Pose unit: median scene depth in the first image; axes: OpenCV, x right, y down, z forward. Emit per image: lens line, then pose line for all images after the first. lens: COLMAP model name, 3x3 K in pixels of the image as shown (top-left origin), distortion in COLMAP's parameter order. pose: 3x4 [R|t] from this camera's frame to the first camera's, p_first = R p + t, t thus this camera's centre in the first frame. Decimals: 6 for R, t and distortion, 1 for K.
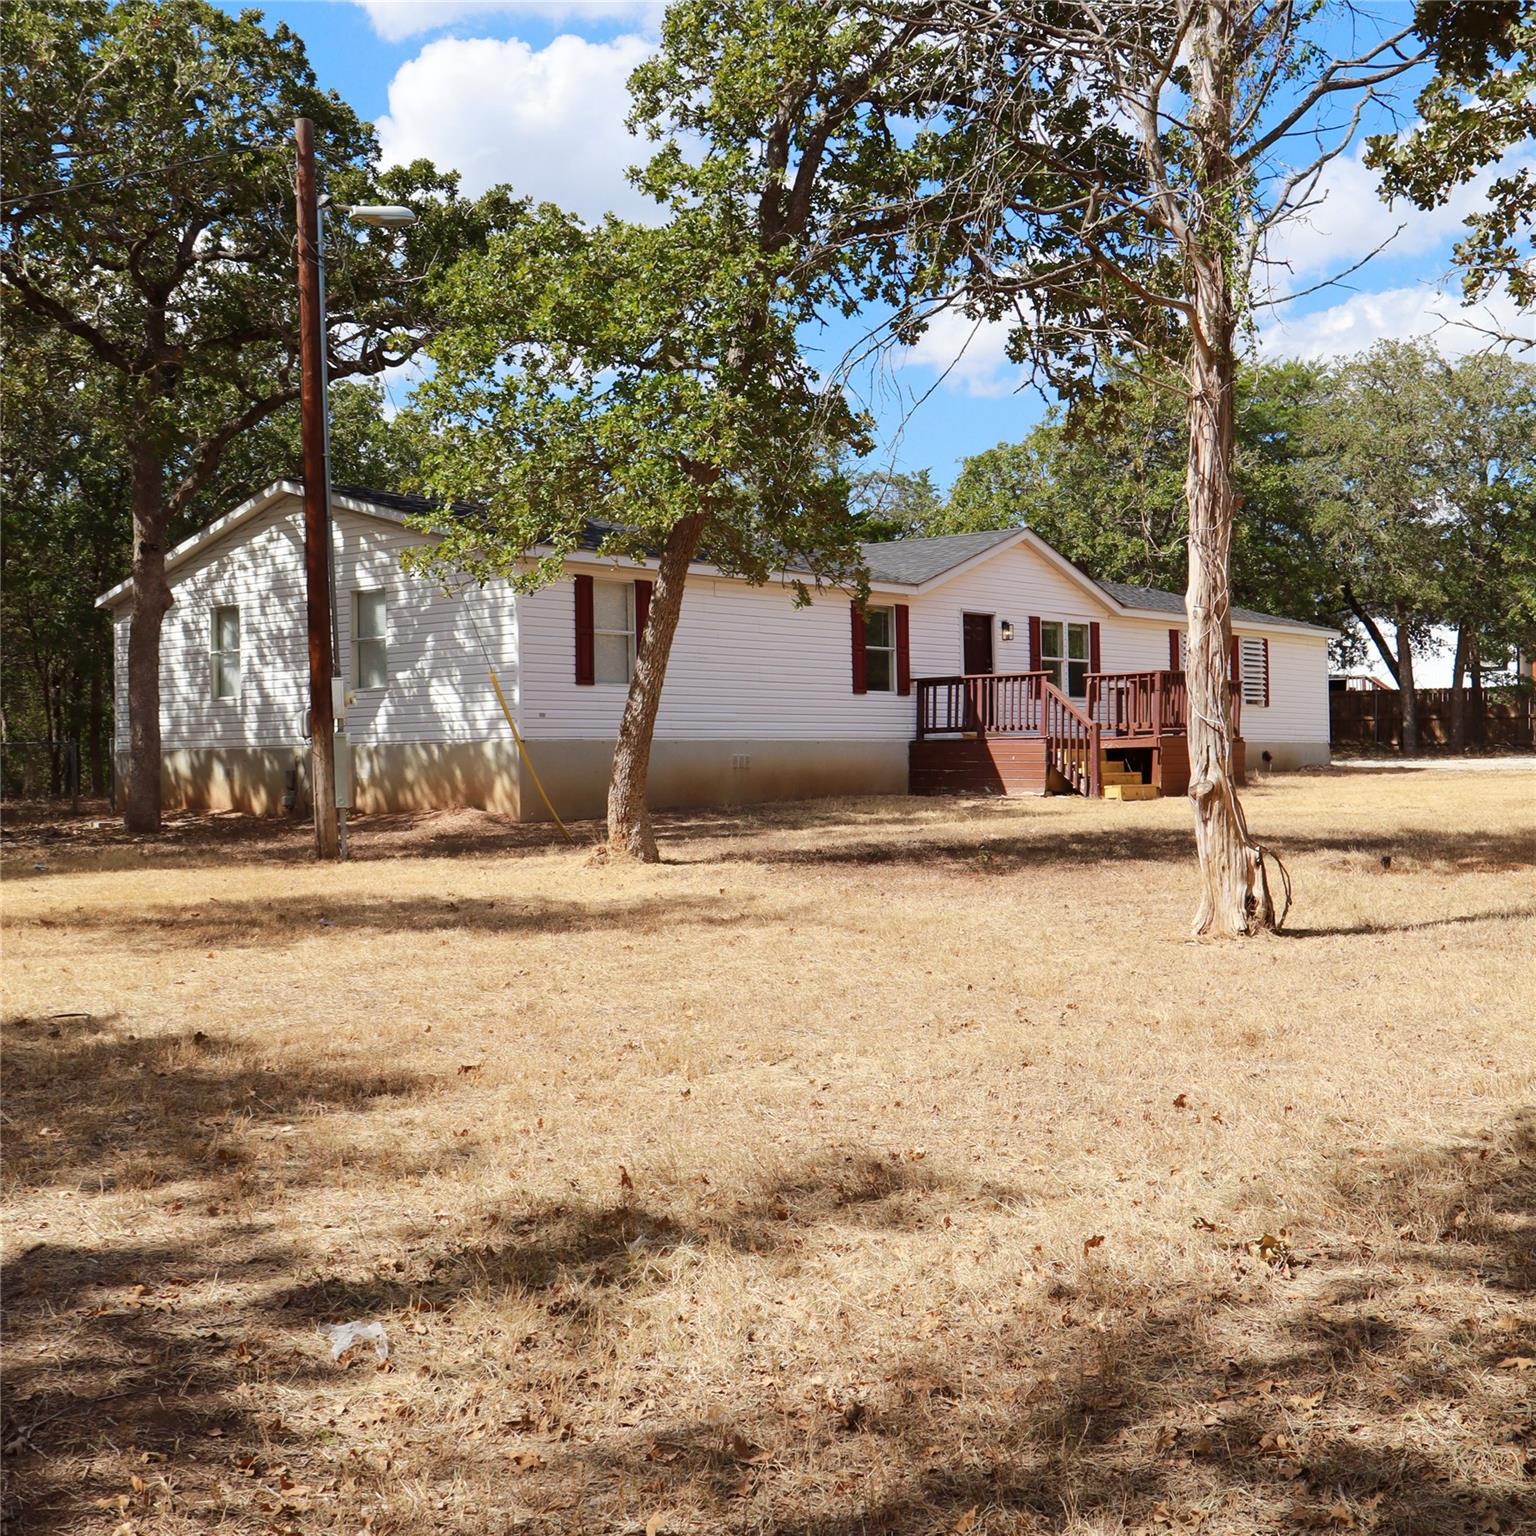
lens RADIAL K [[1937.9, 0, 771.4], [0, 1937.9, 769.7], [0, 0, 1]] dist [0.028860, 0.000000]
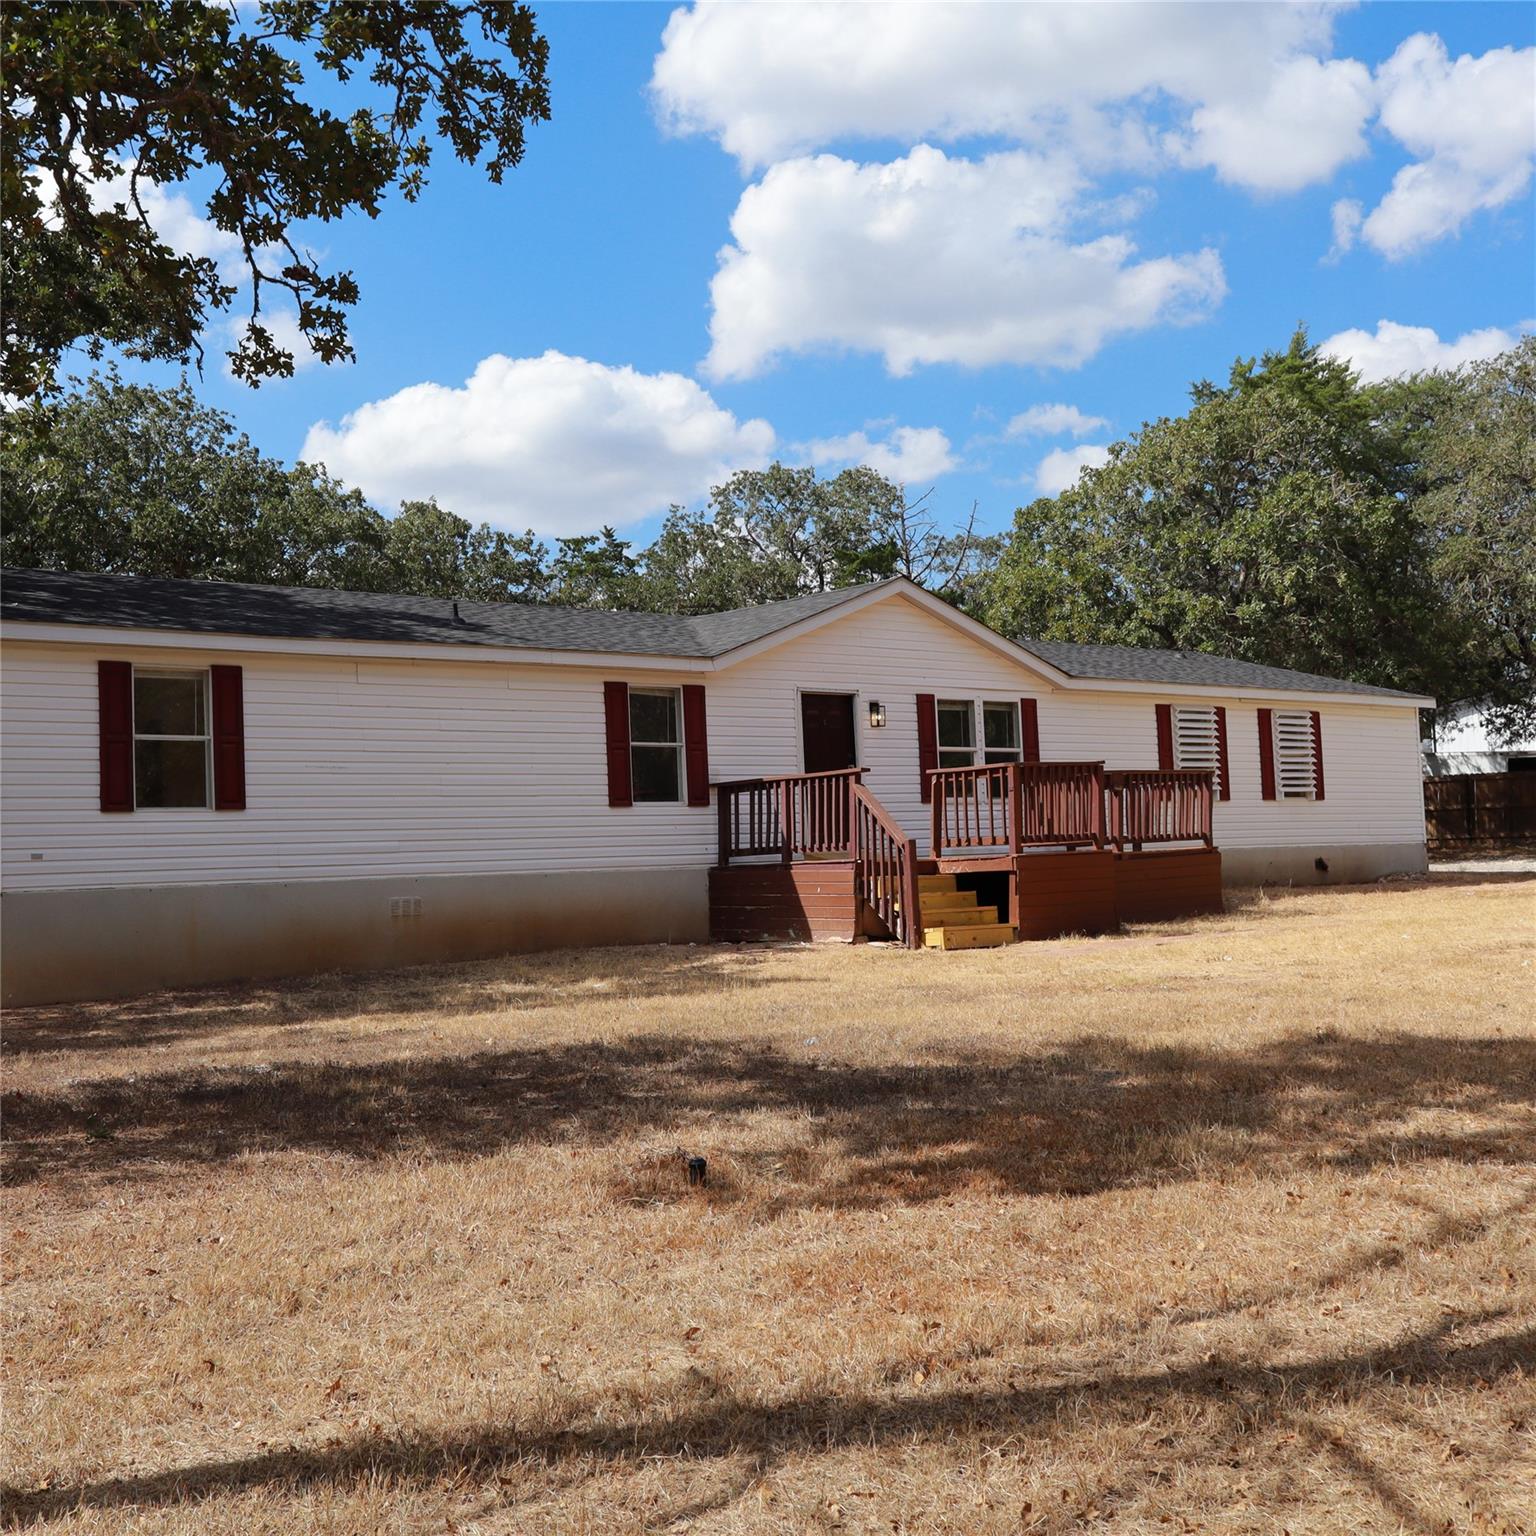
lens RADIAL K [[1937.9, 0, 764.3], [0, 1937.9, 765.0], [0, 0, 1]] dist [0.028860, 0.000000]
pose [[0.986060, -0.031292, -0.163420, 0.215307], [0.023042, 0.998374, -0.052141, -0.014673], [0.164785, 0.047648, 0.985178, 0.268501]]
